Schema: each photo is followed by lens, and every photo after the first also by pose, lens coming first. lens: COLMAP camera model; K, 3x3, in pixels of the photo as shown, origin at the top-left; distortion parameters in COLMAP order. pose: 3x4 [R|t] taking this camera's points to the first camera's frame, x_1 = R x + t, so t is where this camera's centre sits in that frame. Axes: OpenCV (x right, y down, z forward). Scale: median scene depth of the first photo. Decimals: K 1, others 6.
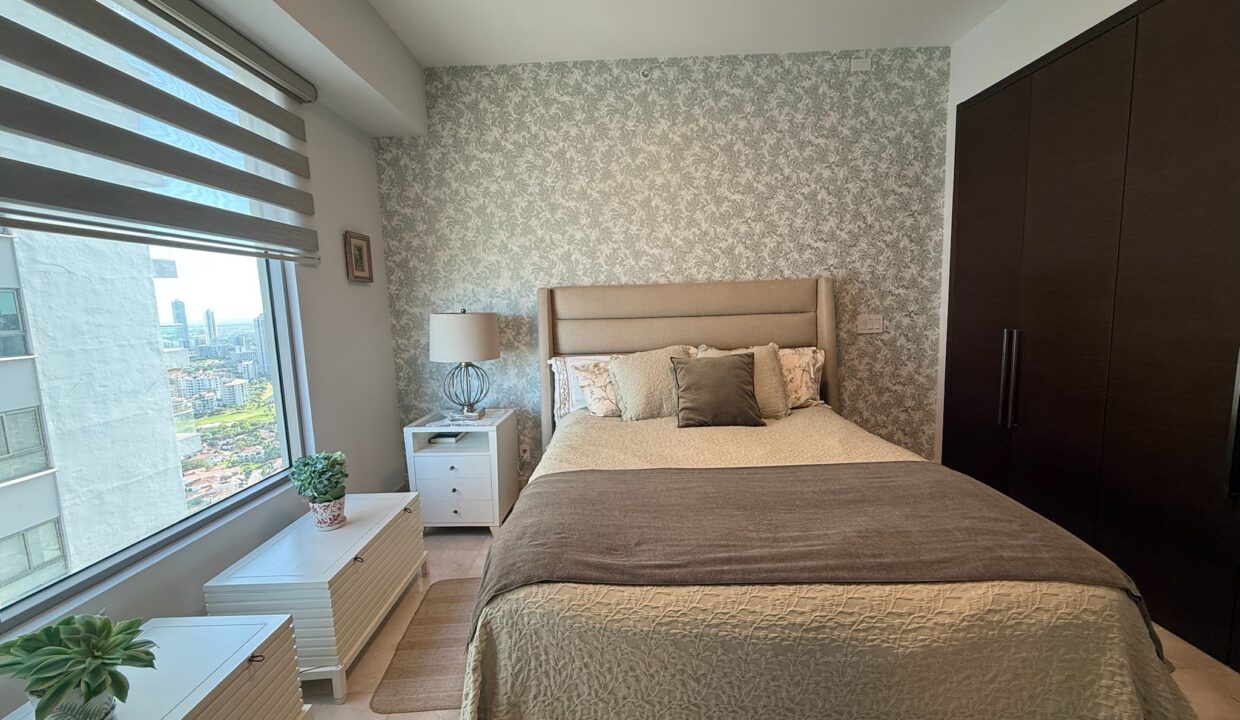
lens RADIAL K [[492.9, 0, 620.2], [0, 492.9, 356.5], [0, 0, 1]] dist [-0.000692, 0.001188]
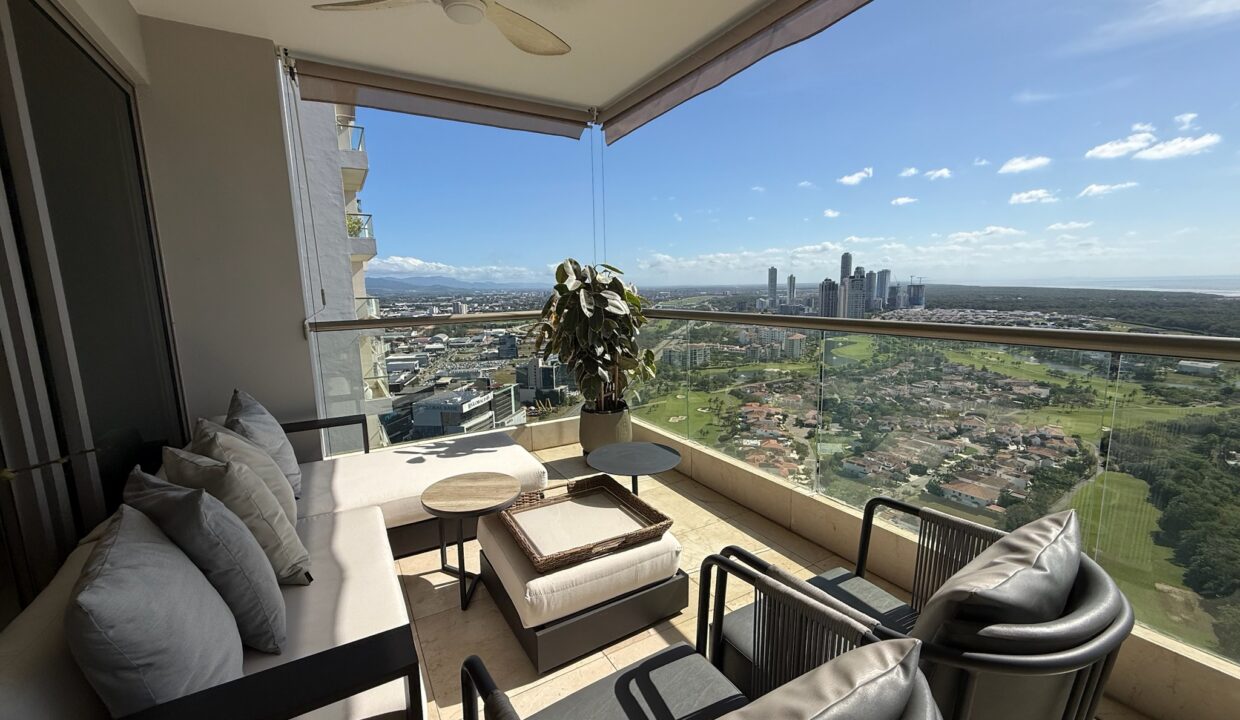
lens RADIAL K [[492.9, 0, 619.9], [0, 492.9, 356.4], [0, 0, 1]] dist [-0.000692, 0.001188]
pose [[0.509645, 0.150571, -0.847107, 0.348130], [-0.093805, 0.988423, 0.119254, -0.124200], [0.855256, 0.018686, 0.517869, 0.957851]]
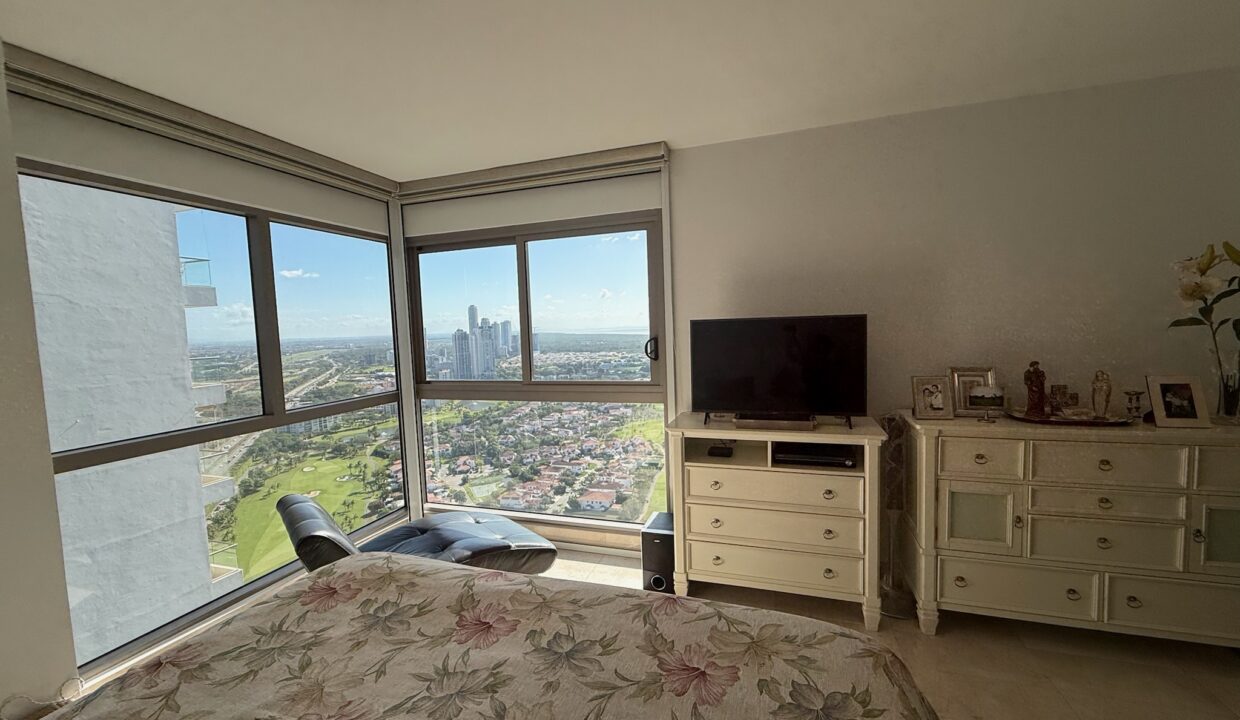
lens RADIAL K [[492.9, 0, 617.1], [0, 492.9, 354.5], [0, 0, 1]] dist [-0.000692, 0.001188]
pose [[0.948596, 0.023207, -0.315637, 0.098022], [-0.035656, 0.998795, -0.033723, -0.070214], [0.314474, 0.043244, 0.948280, 0.396383]]
